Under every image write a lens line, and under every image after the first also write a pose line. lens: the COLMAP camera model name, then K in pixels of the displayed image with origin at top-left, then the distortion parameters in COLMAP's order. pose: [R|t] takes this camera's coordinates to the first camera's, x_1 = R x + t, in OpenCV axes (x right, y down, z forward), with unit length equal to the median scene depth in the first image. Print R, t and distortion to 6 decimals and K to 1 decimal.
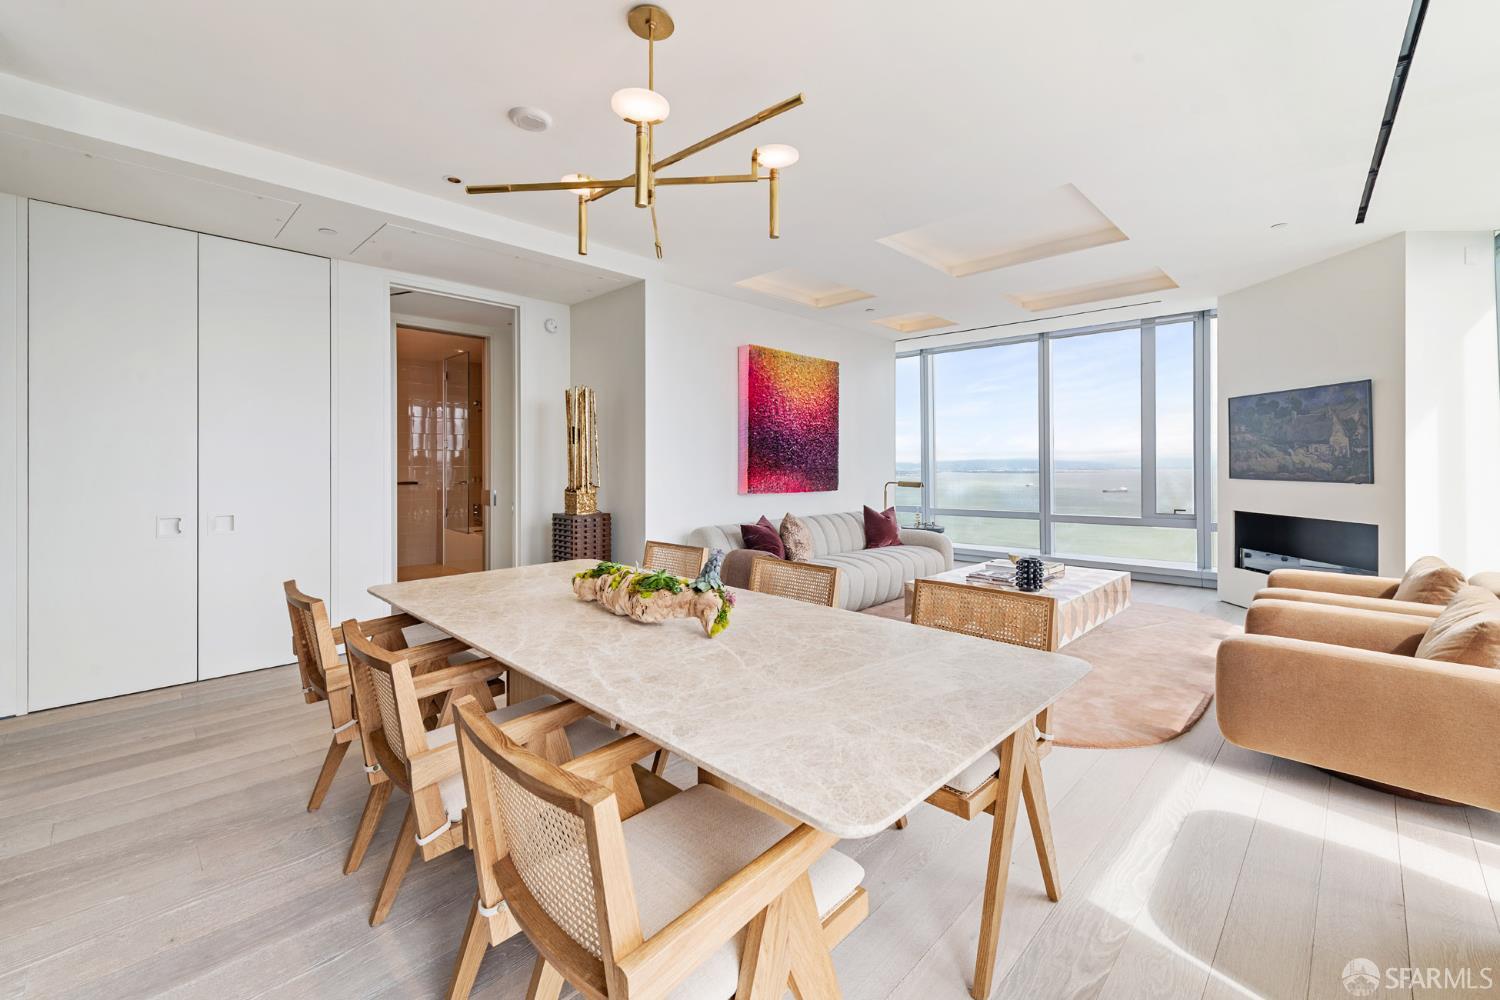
lens RADIAL K [[599.6, 0, 761.0], [0, 599.6, 465.0], [0, 0, 1]] dist [0.002004, -0.001126]
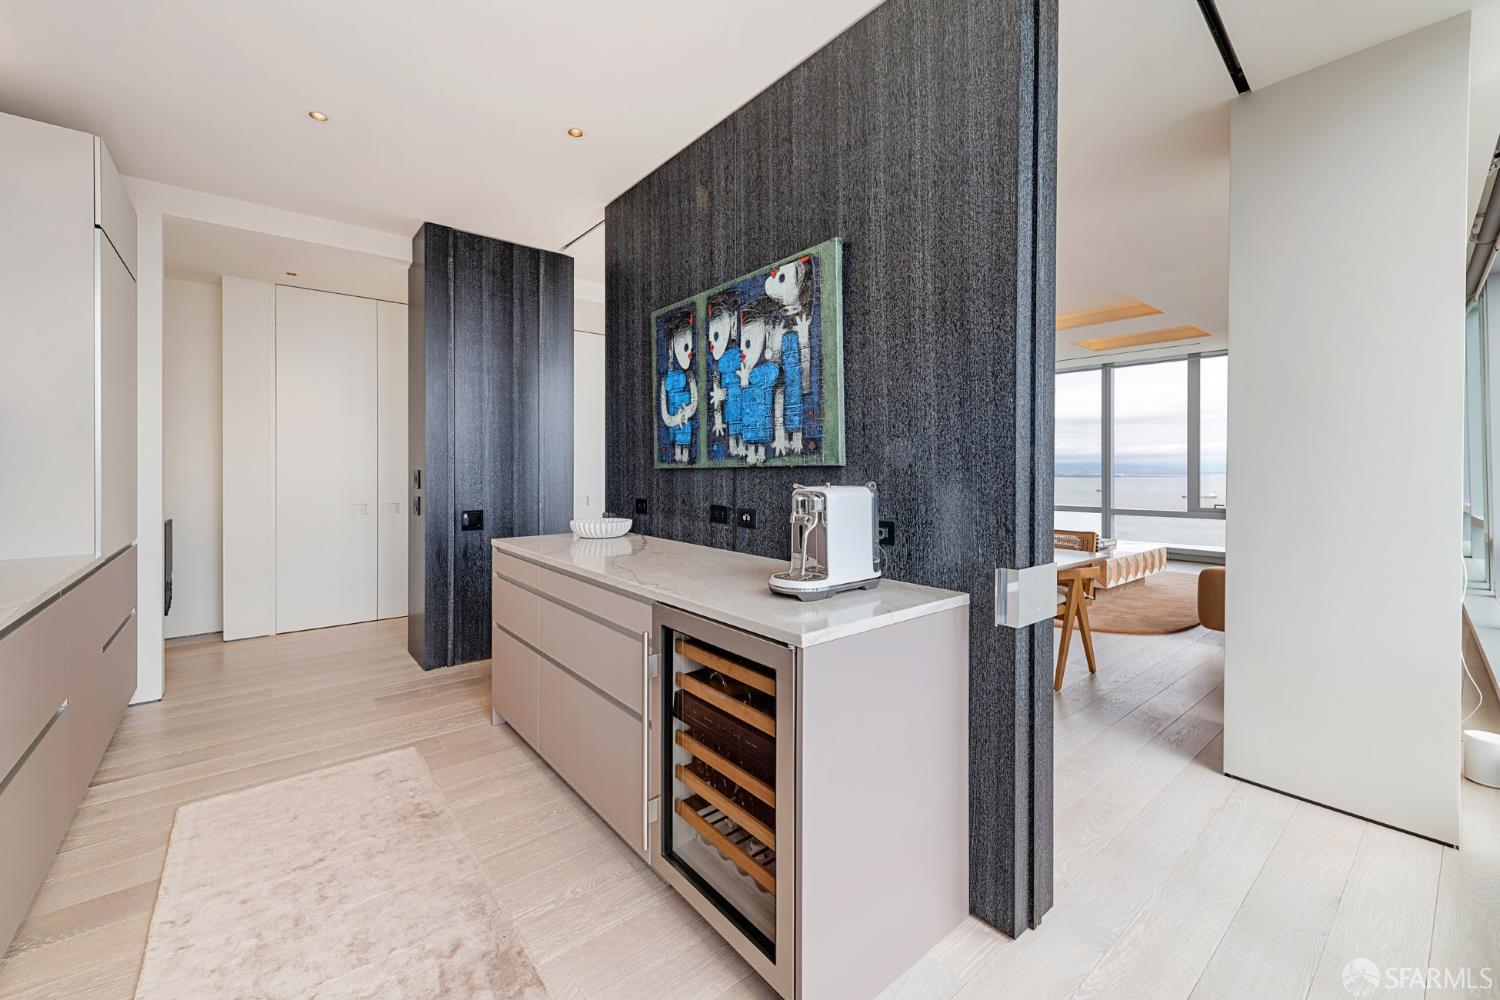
lens RADIAL K [[585.8, 0, 772.6], [0, 585.8, 468.9], [0, 0, 1]] dist [0.008220, 0.000747]
pose [[0.995853, 0.007693, -0.090649, -0.130583], [-0.007709, 0.999970, 0.000169, 0.004950], [0.090647, 0.000531, 0.995883, -0.337058]]
